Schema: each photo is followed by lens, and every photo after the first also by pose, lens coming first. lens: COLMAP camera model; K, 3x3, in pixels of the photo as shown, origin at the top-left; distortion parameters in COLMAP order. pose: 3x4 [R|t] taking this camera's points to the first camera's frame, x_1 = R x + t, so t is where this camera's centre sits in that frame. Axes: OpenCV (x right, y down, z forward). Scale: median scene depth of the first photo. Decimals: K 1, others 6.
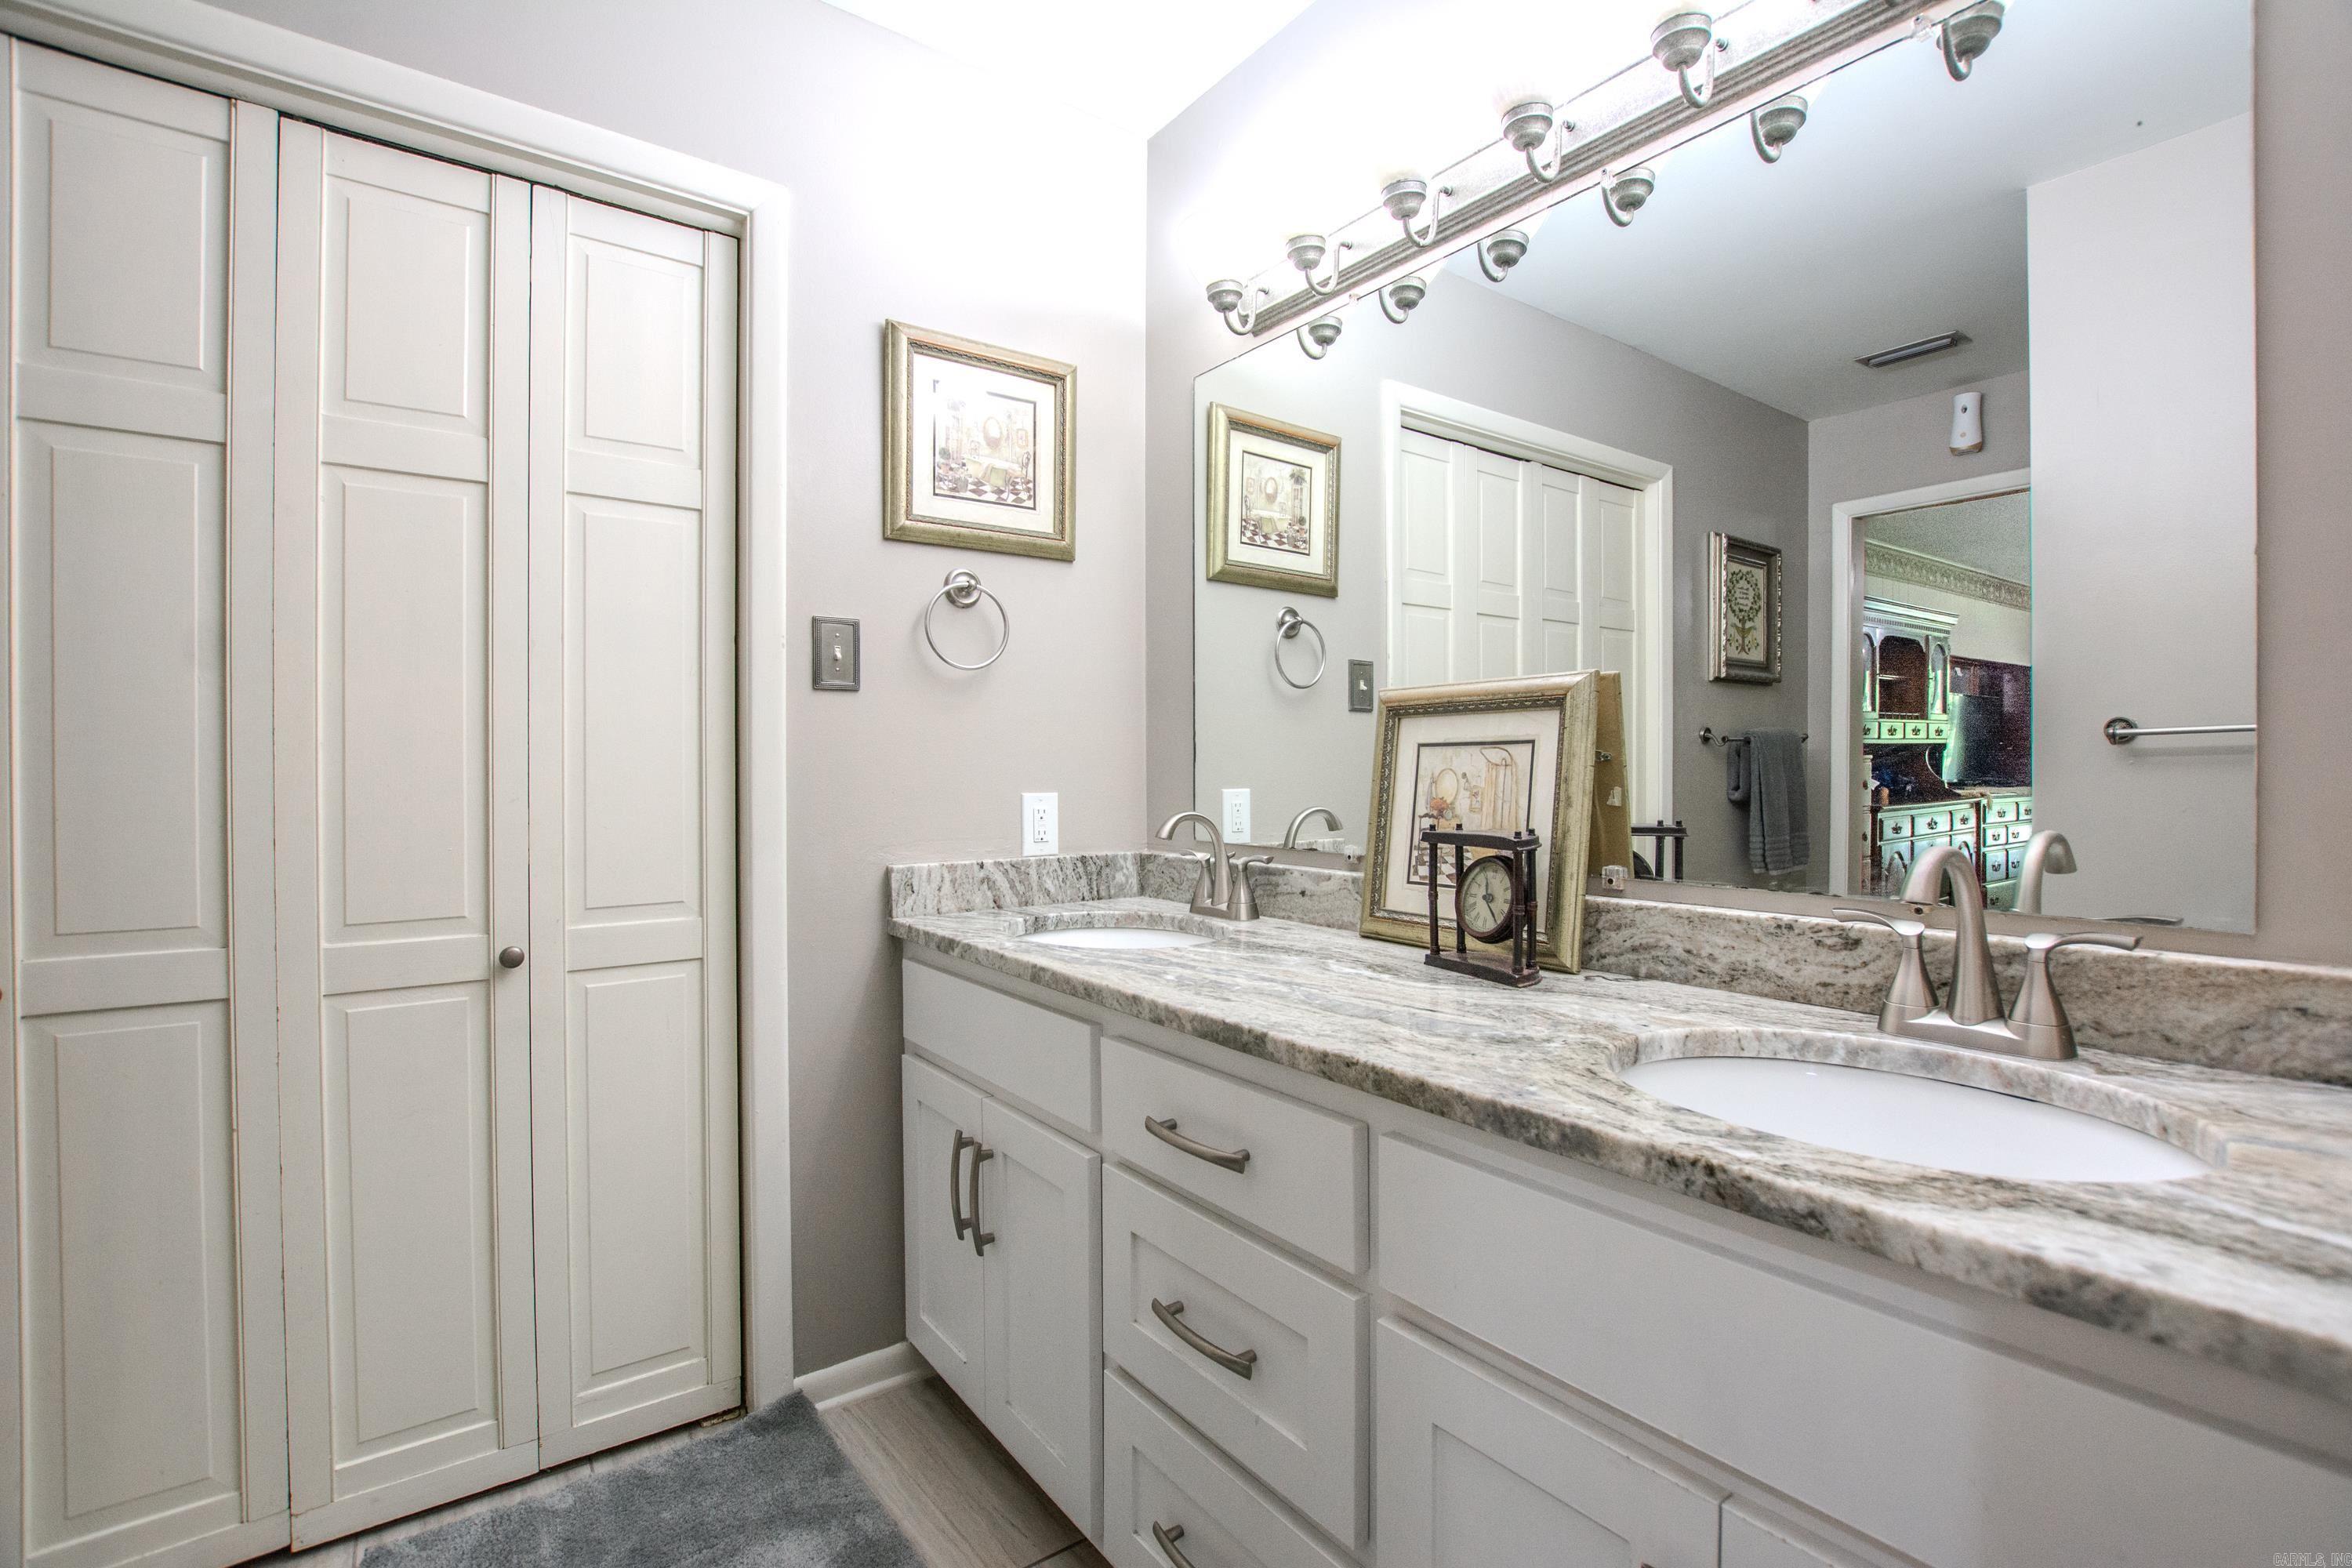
lens RADIAL K [[1062.9, 0, 1182.2], [0, 1062.9, 774.6], [0, 0, 1]] dist [-0.013301, -0.000198]
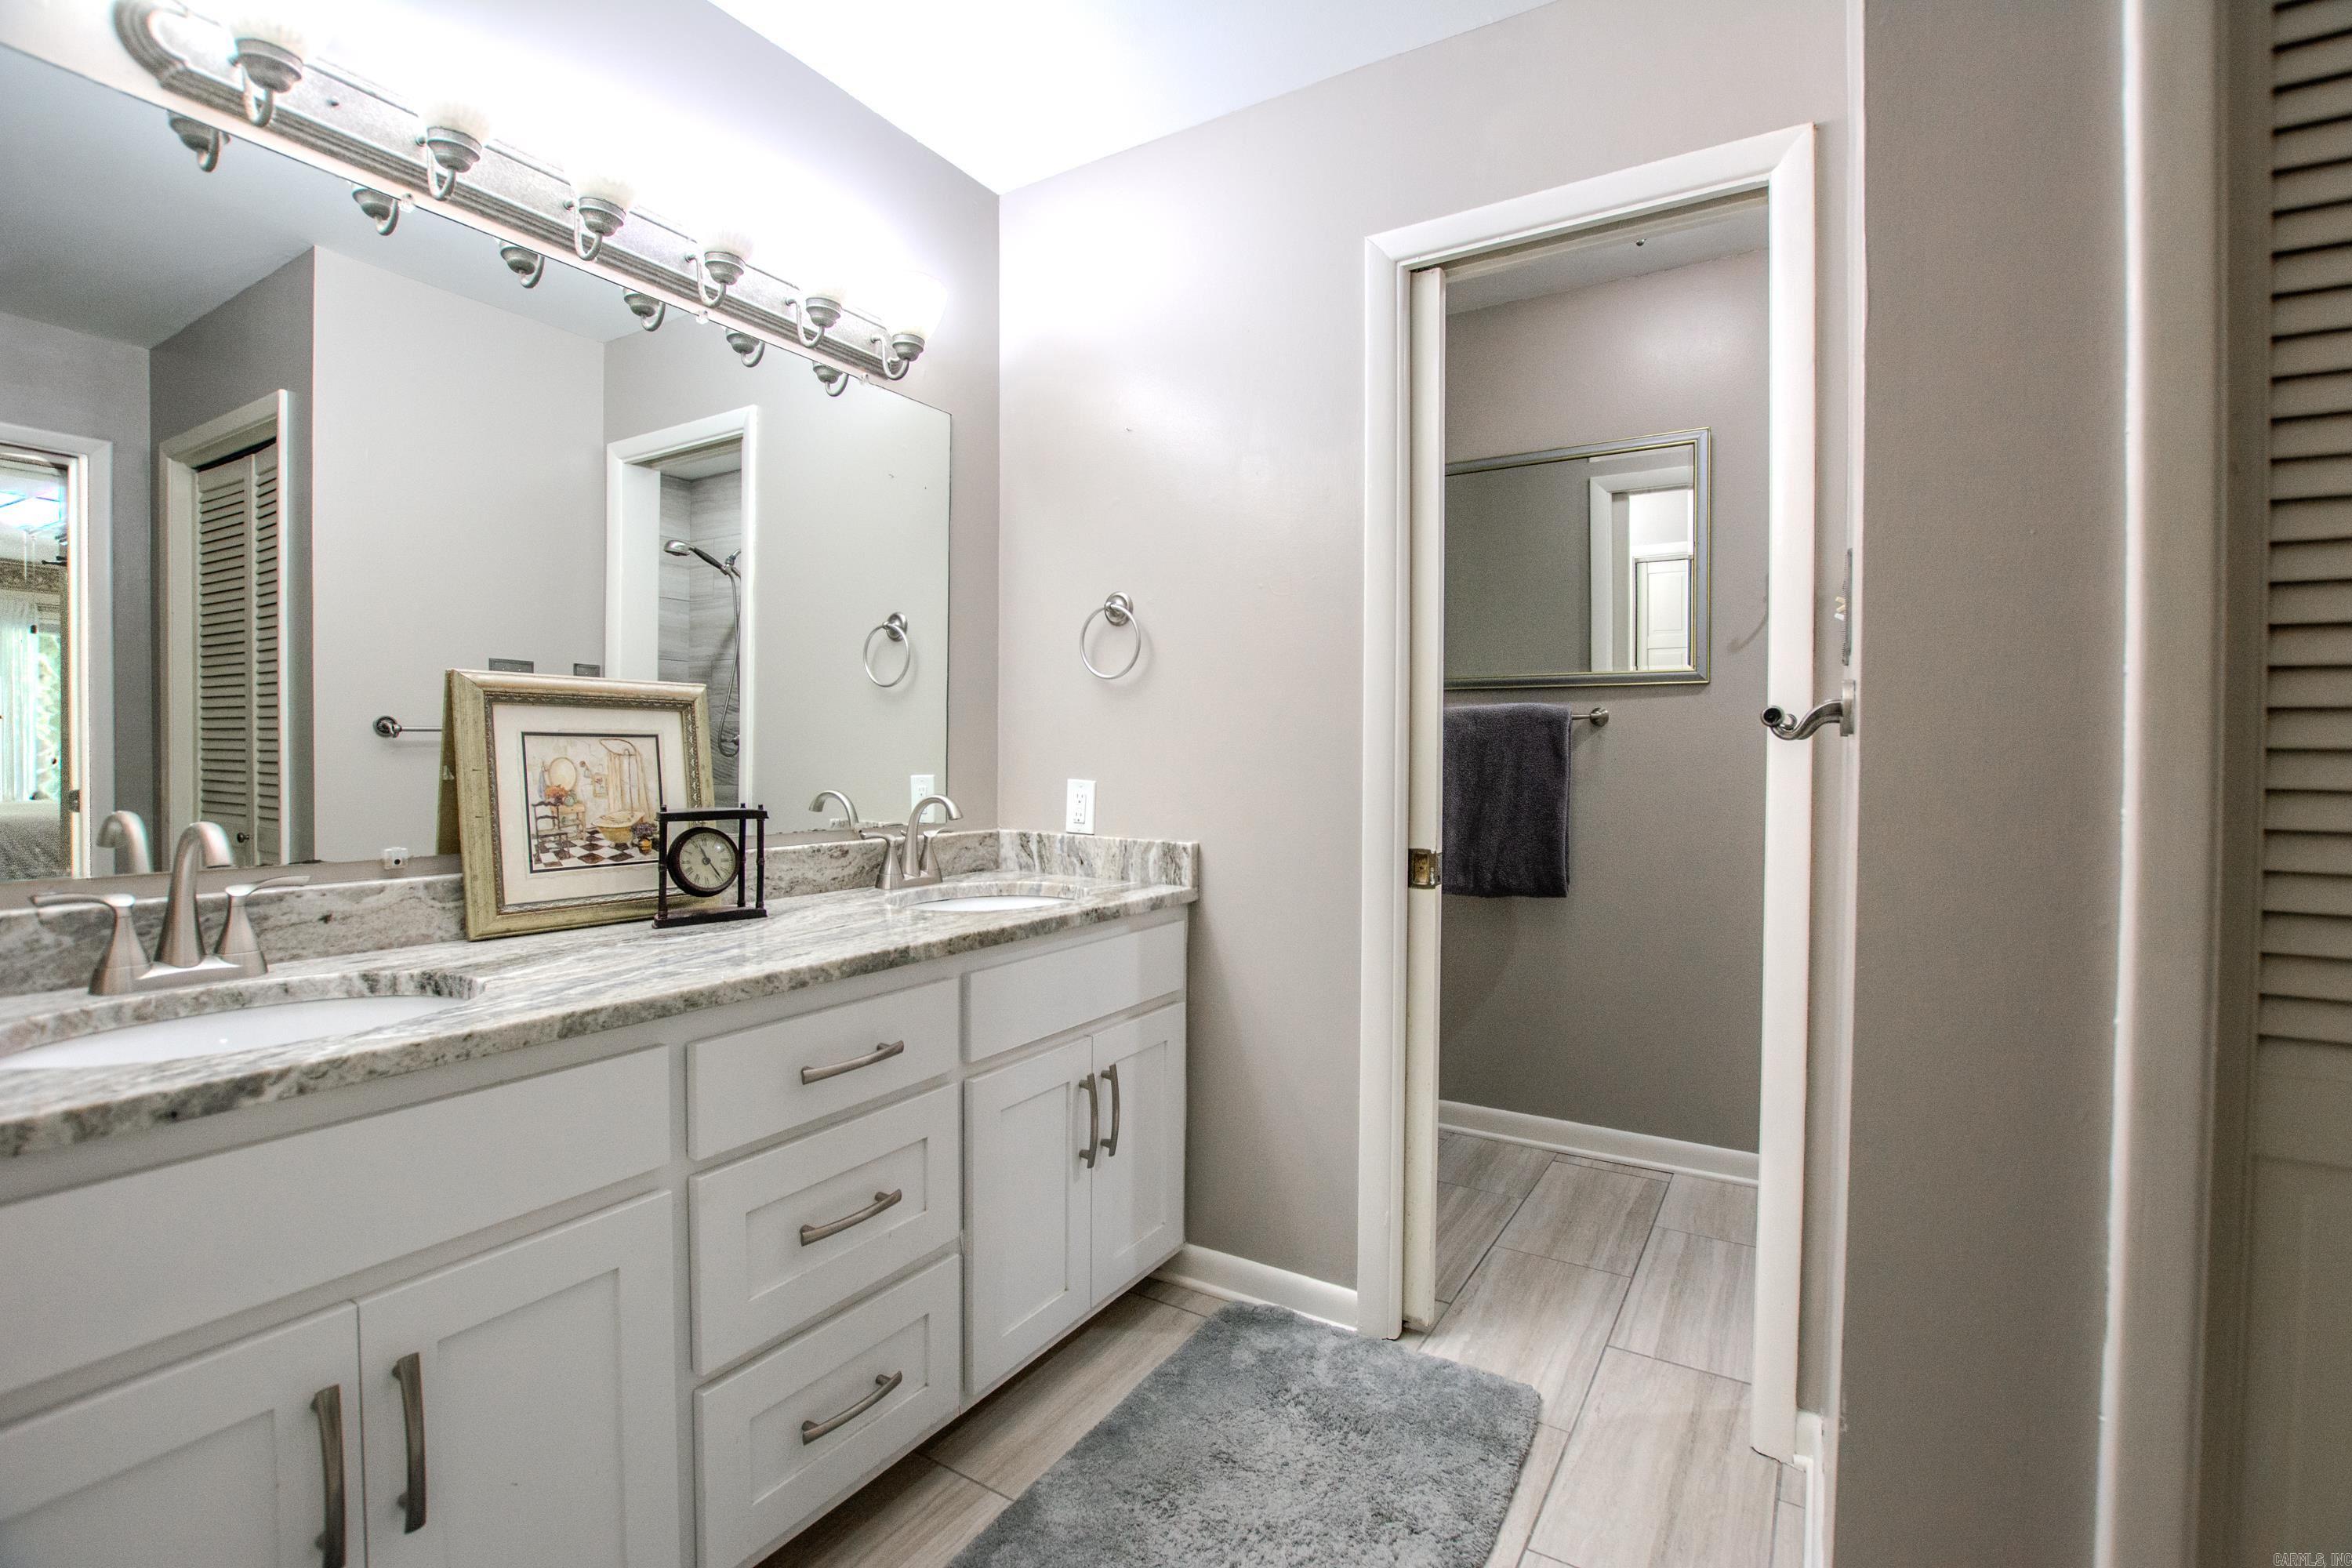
lens RADIAL K [[1062.9, 0, 1182.2], [0, 1062.9, 774.6], [0, 0, 1]] dist [-0.013301, -0.000198]
pose [[-0.373451, -0.014257, 0.927540, -1.067875], [-0.002267, 0.999893, 0.014456, -0.005998], [-0.927647, 0.003295, -0.373444, 0.924458]]
